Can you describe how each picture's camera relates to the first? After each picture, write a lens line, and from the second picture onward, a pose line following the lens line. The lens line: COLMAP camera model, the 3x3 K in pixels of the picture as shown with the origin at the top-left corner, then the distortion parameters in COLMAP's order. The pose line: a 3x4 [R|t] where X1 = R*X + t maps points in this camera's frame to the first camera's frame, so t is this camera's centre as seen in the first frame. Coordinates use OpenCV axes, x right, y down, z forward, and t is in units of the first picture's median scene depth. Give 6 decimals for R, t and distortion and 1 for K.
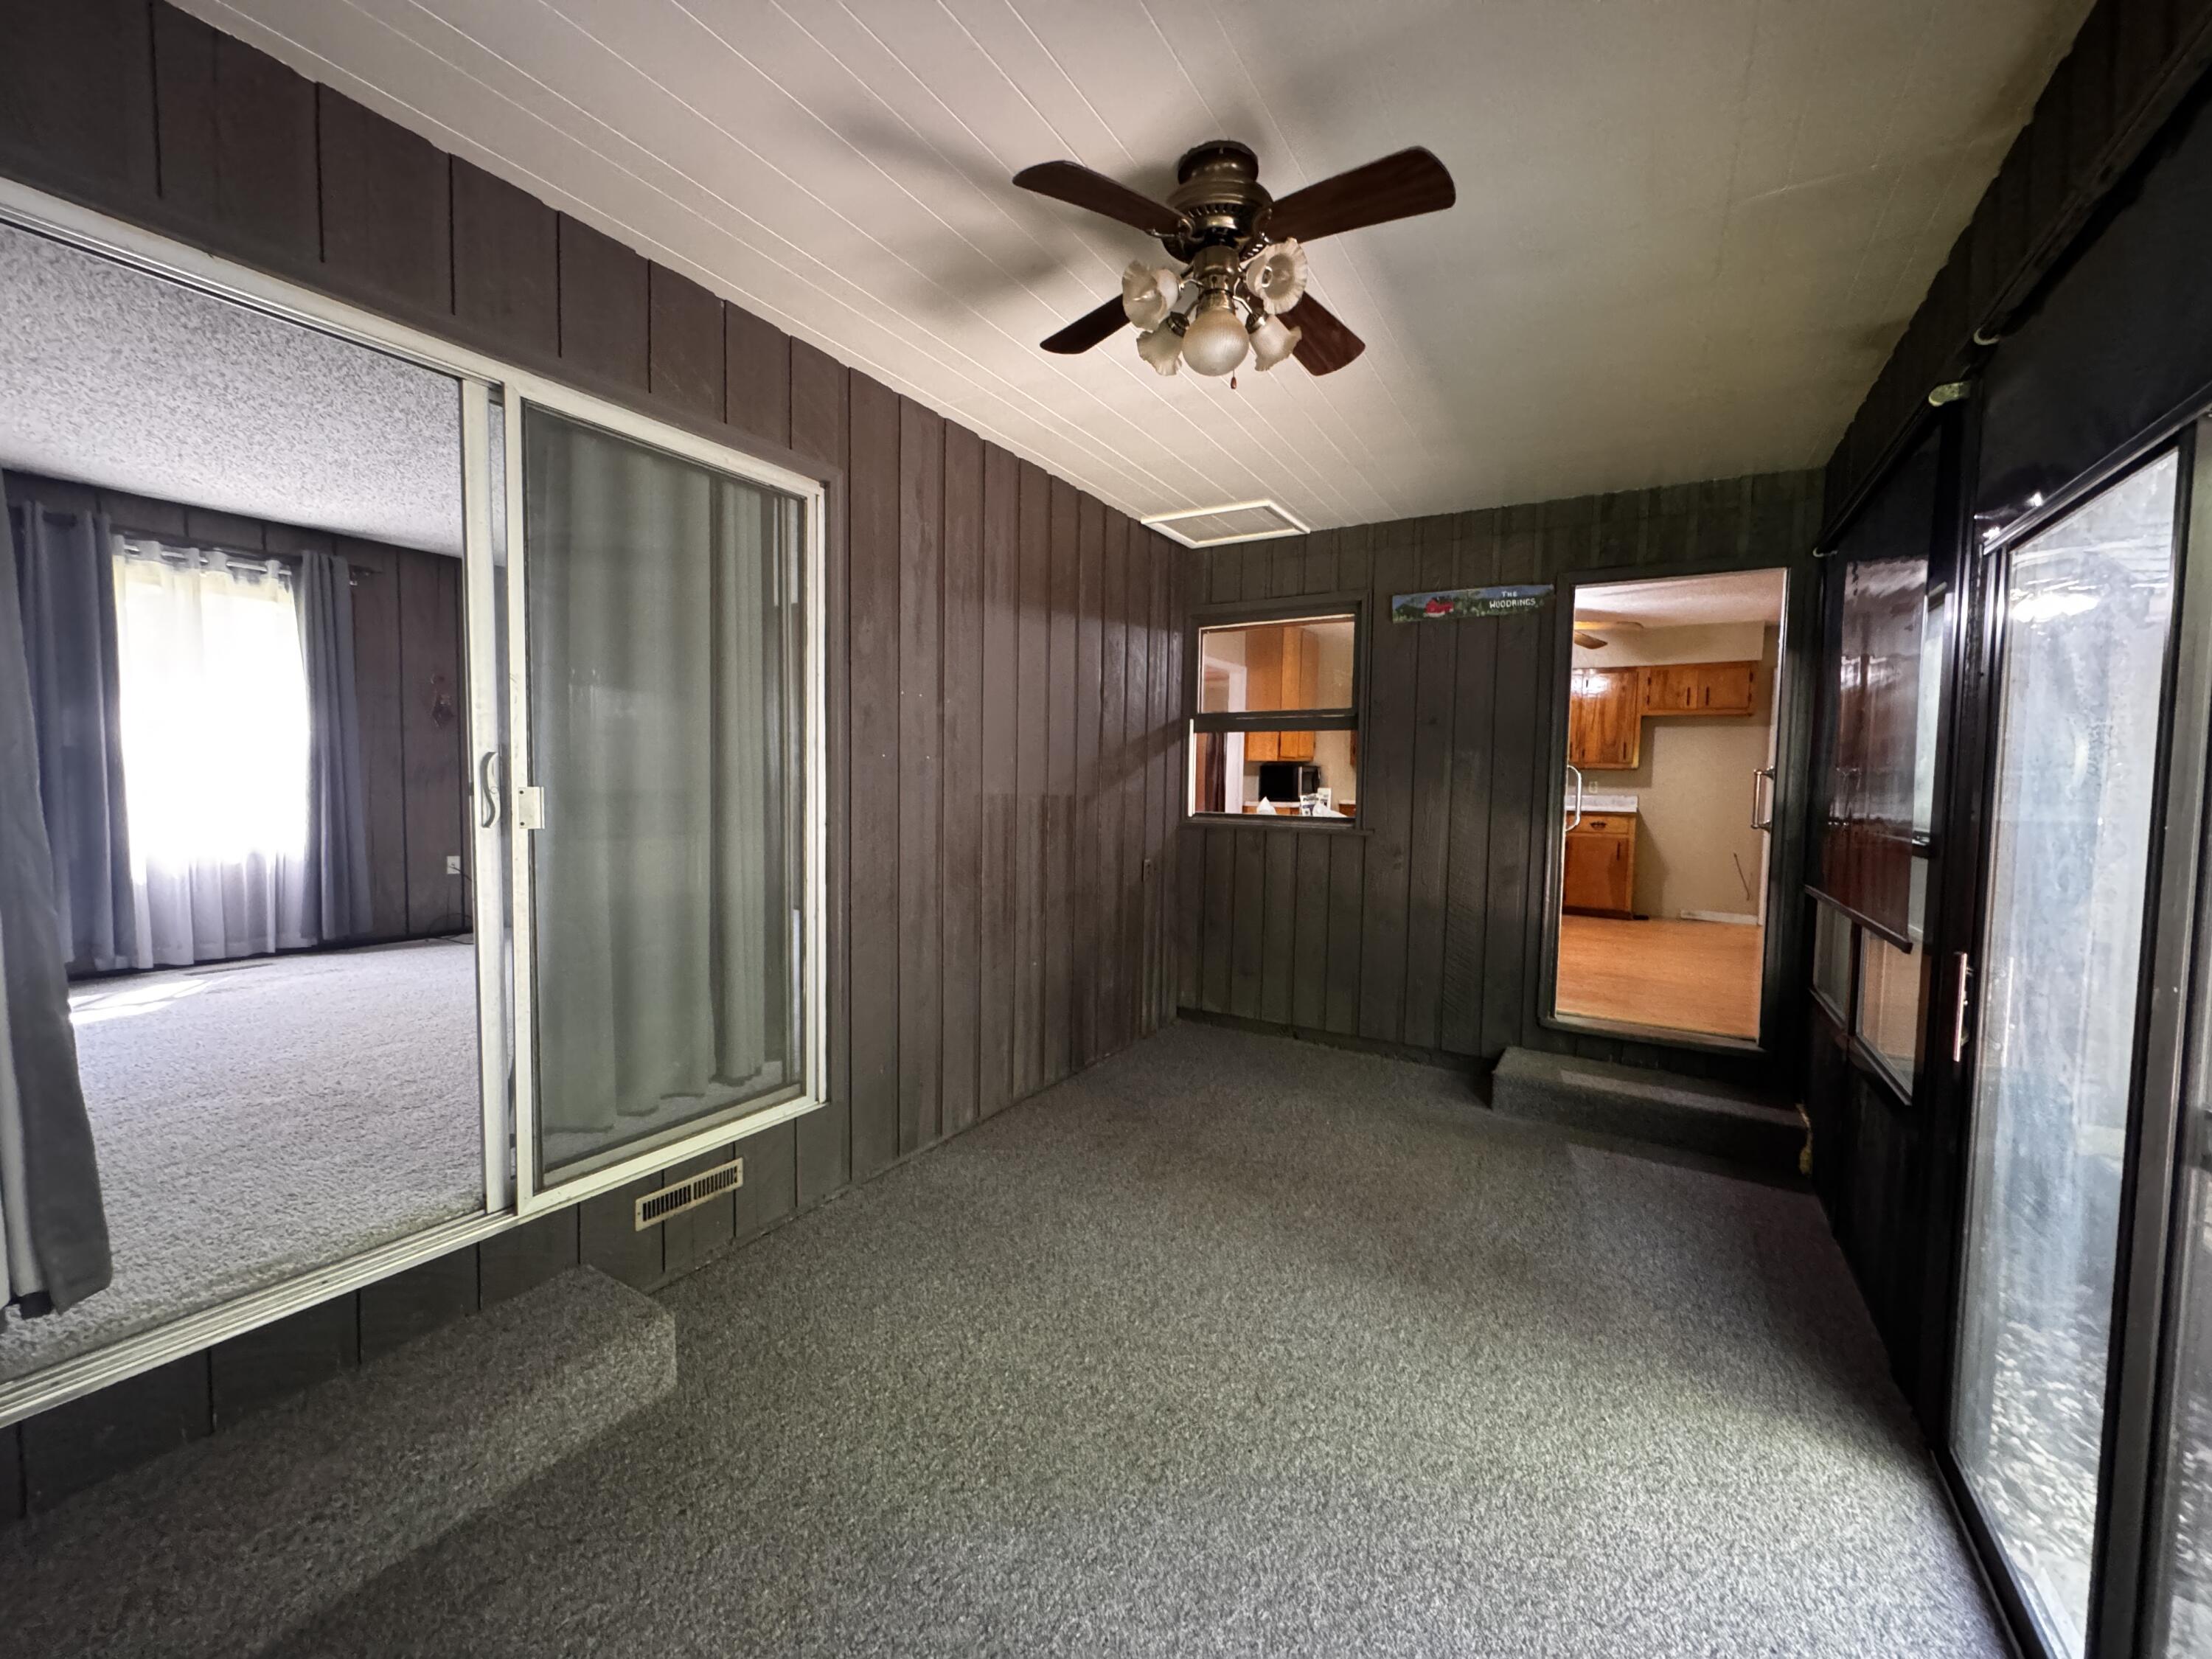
lens RADIAL K [[886.7, 0, 1102.7], [0, 886.7, 828.8], [0, 0, 1]] dist [-0.003453, 0.000340]
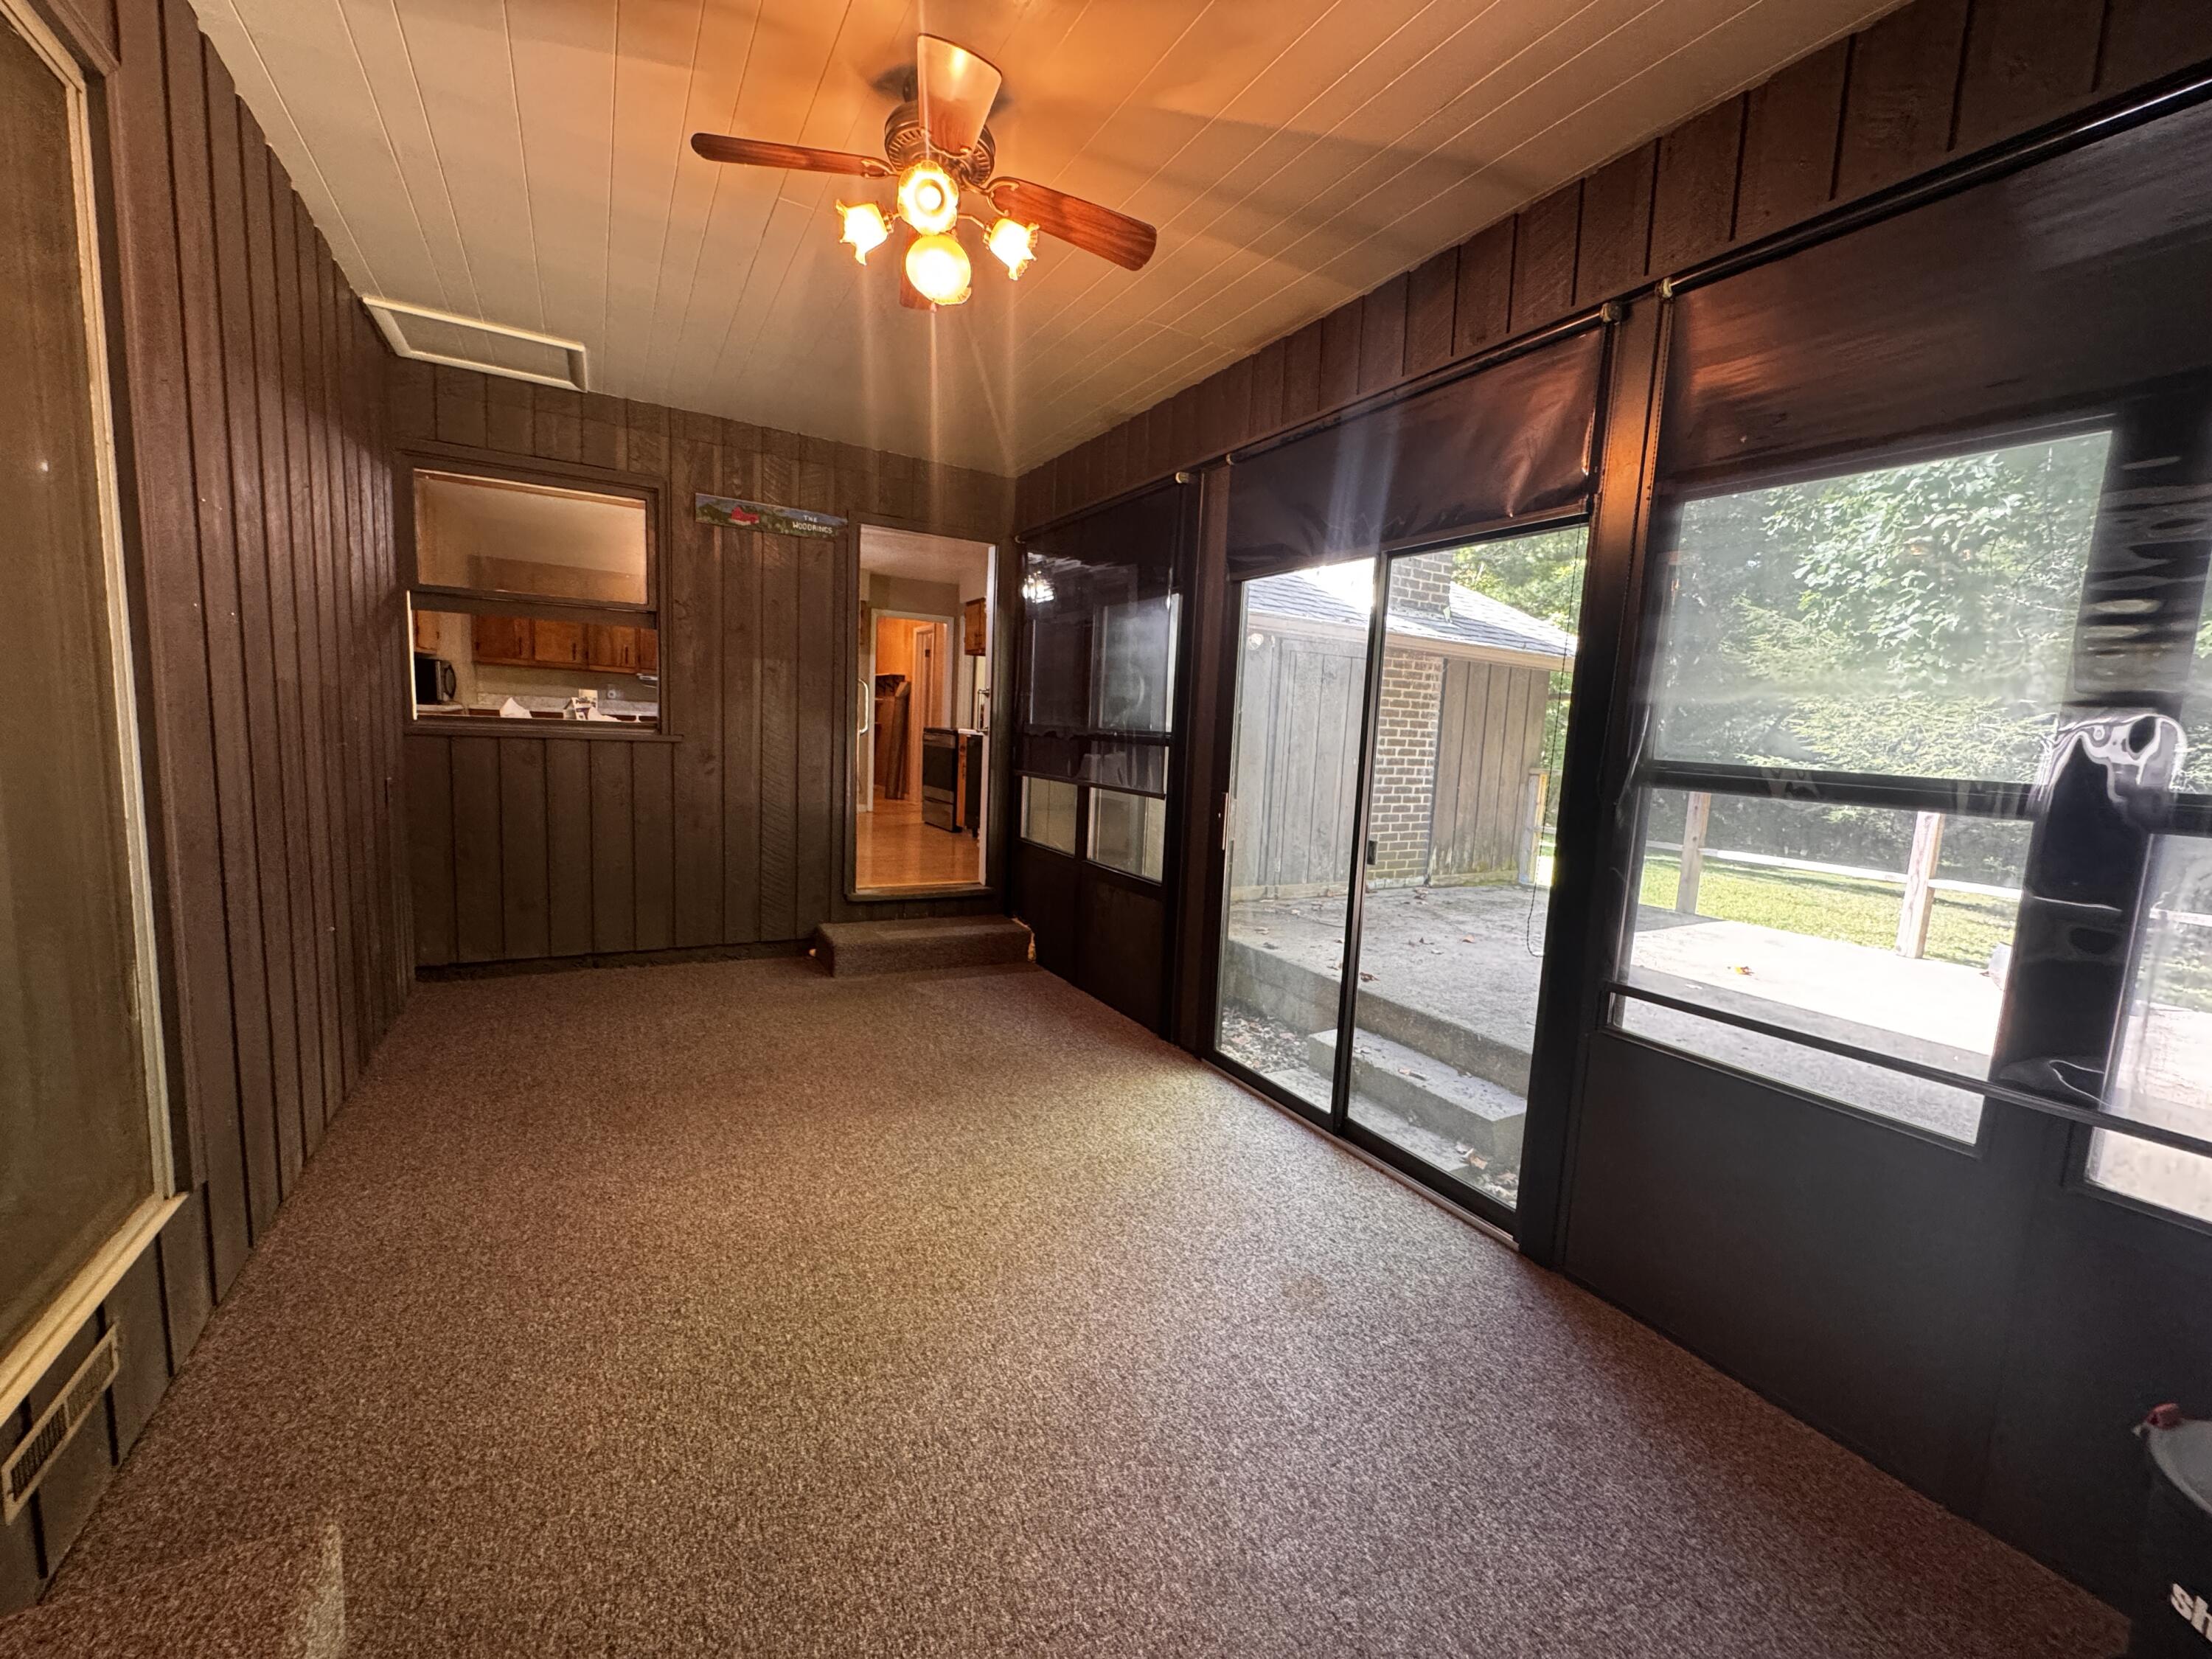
lens RADIAL K [[886.7, 0, 1108.7], [0, 886.7, 832.4], [0, 0, 1]] dist [-0.003453, 0.000340]
pose [[0.482069, -0.098905, 0.870533, -0.393286], [0.009499, 0.994139, 0.107689, 0.008184], [-0.876082, -0.043644, 0.480184, 0.143921]]
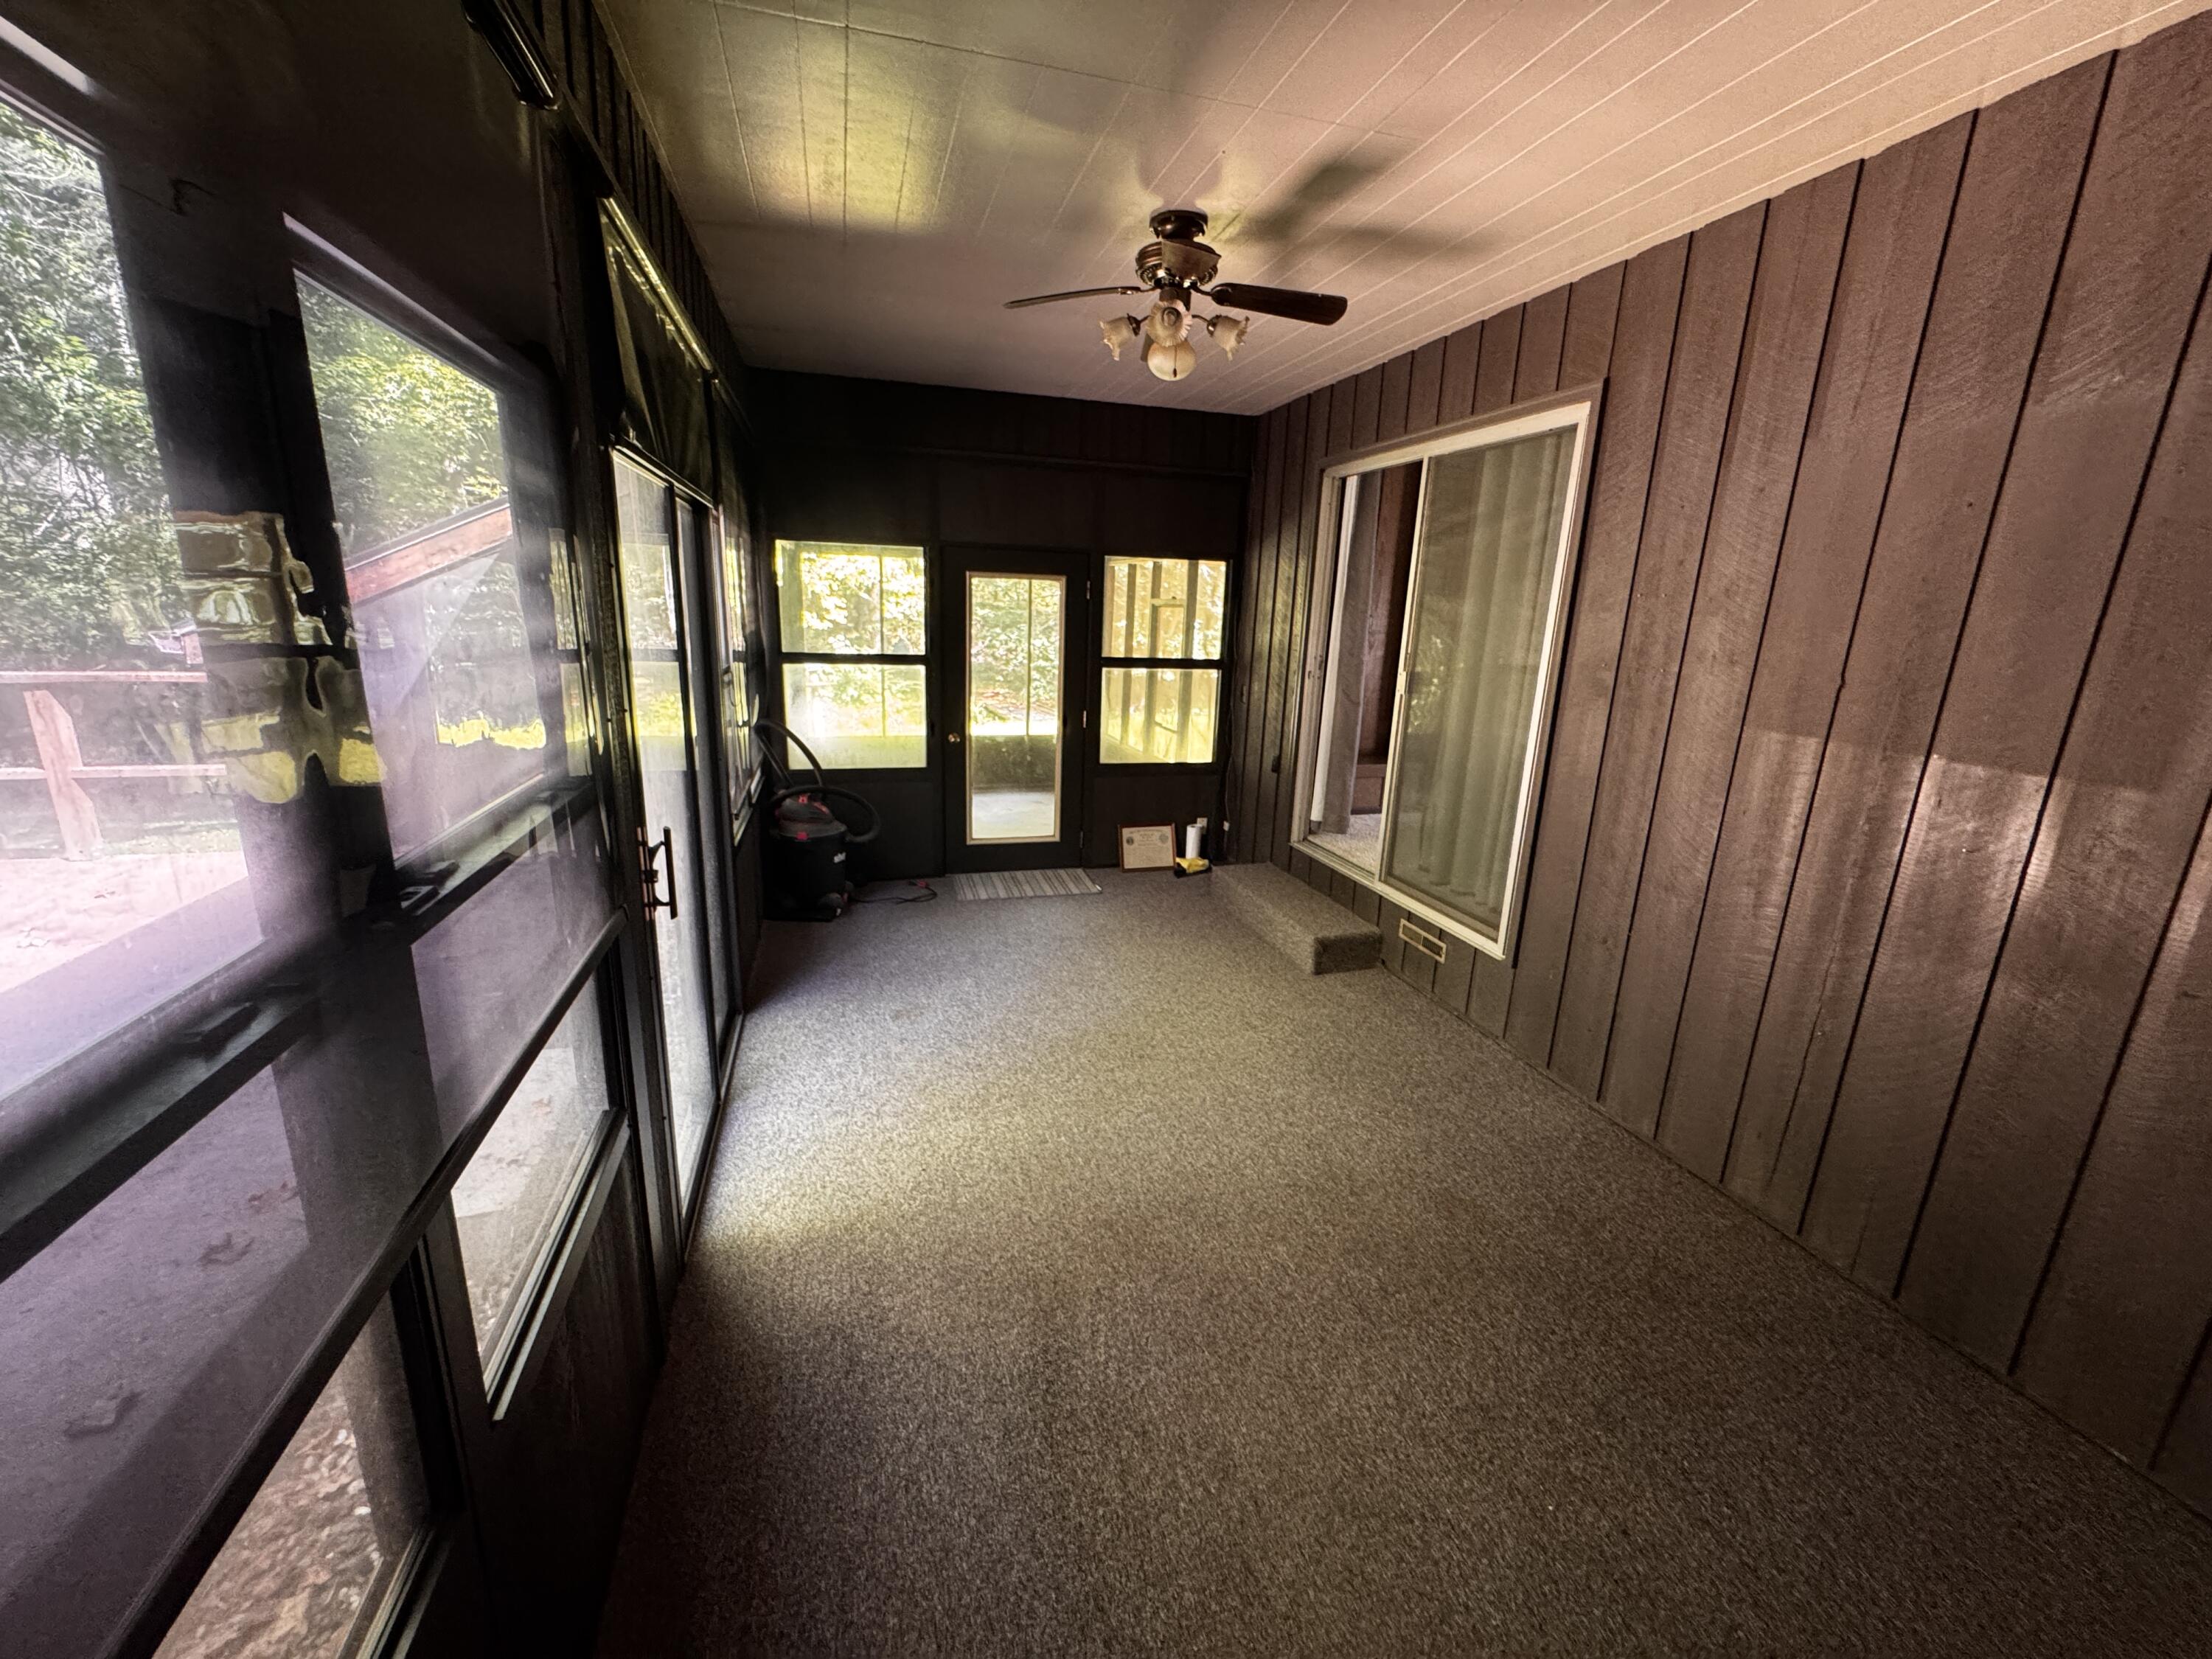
lens RADIAL K [[886.7, 0, 1100.7], [0, 886.7, 833.5], [0, 0, 1]] dist [-0.003453, 0.000340]
pose [[-0.680461, 0.146404, -0.718010, 0.684017], [-0.085982, 0.957118, 0.276644, -0.103825], [0.727722, 0.249981, -0.638693, 1.031258]]
